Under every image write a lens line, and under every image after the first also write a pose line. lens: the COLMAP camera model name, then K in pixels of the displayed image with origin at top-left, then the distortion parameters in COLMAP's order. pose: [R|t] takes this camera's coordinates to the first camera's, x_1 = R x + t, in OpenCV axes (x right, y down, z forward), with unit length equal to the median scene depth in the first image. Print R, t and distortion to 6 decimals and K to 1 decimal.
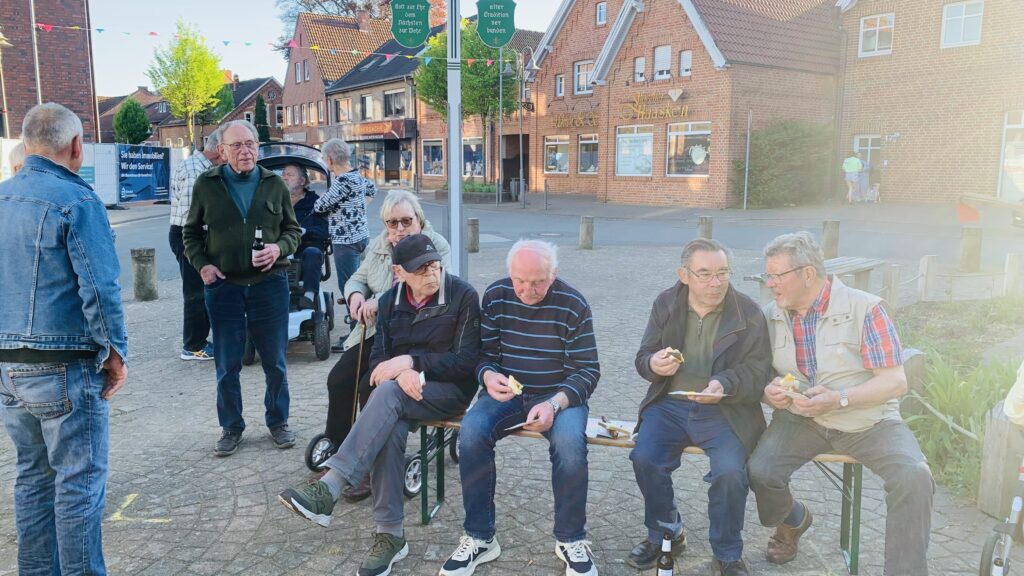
lens RADIAL K [[773.1, 0, 512.0], [0, 773.1, 288.0], [0, 0, 1]] dist [0.024140, -0.037549]
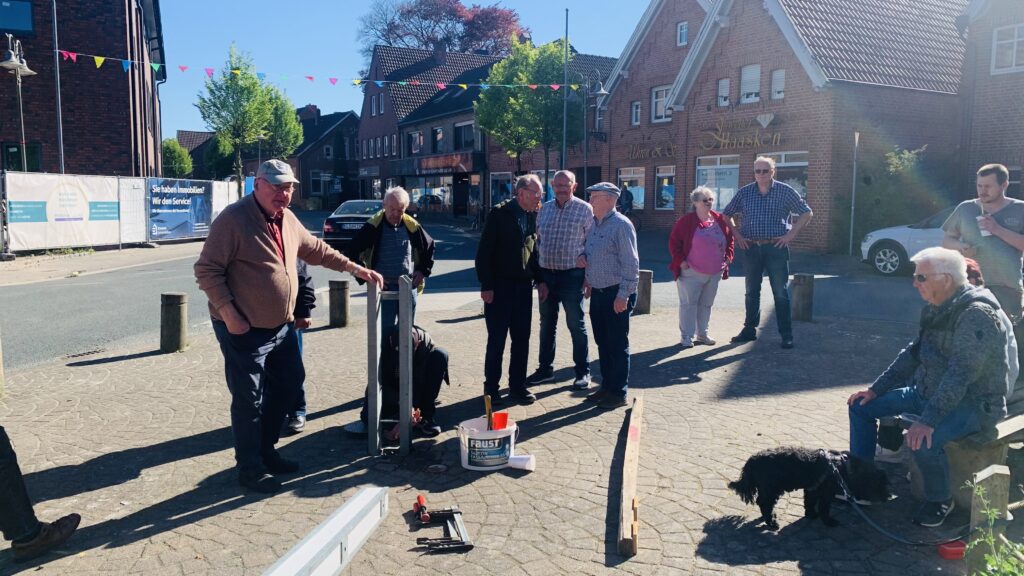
lens RADIAL K [[782.8, 0, 507.9], [0, 782.8, 278.3], [0, 0, 1]] dist [0.016061, -0.010754]
pose [[0.993547, 0.014104, -0.112542, 0.025461], [-0.020307, 0.998326, -0.054161, -0.020226], [0.111590, 0.056097, 0.992170, 0.106494]]
